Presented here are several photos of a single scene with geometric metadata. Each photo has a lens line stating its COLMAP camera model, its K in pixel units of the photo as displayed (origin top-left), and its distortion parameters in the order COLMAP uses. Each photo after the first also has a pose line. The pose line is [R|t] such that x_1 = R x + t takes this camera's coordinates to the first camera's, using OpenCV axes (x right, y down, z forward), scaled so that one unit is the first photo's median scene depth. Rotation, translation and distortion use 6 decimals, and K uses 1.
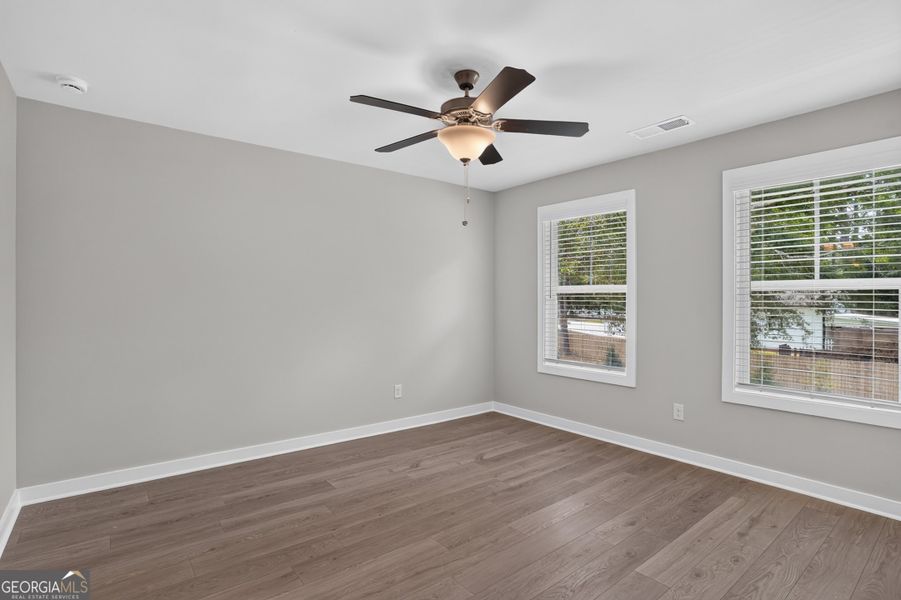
lens RADIAL K [[444.5, 0, 451.0], [0, 444.5, 300.7], [0, 0, 1]] dist [-0.058197, 0.019622]
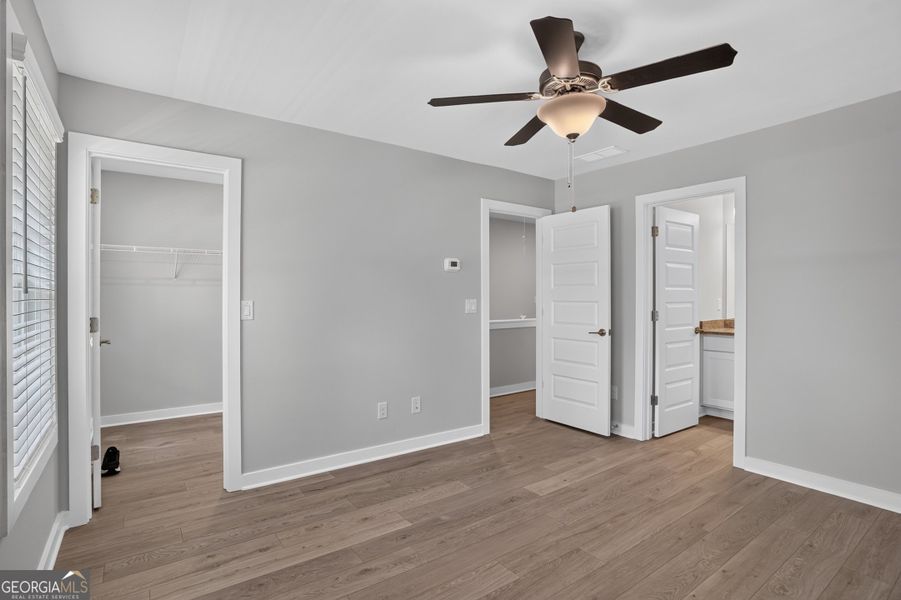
lens RADIAL K [[444.5, 0, 450.0], [0, 444.5, 296.4], [0, 0, 1]] dist [-0.058197, 0.019622]
pose [[-0.999084, -0.003830, 0.042622, 0.246090], [-0.003558, 0.999973, 0.006453, -0.012478], [-0.042646, 0.006295, -0.999070, 1.984885]]
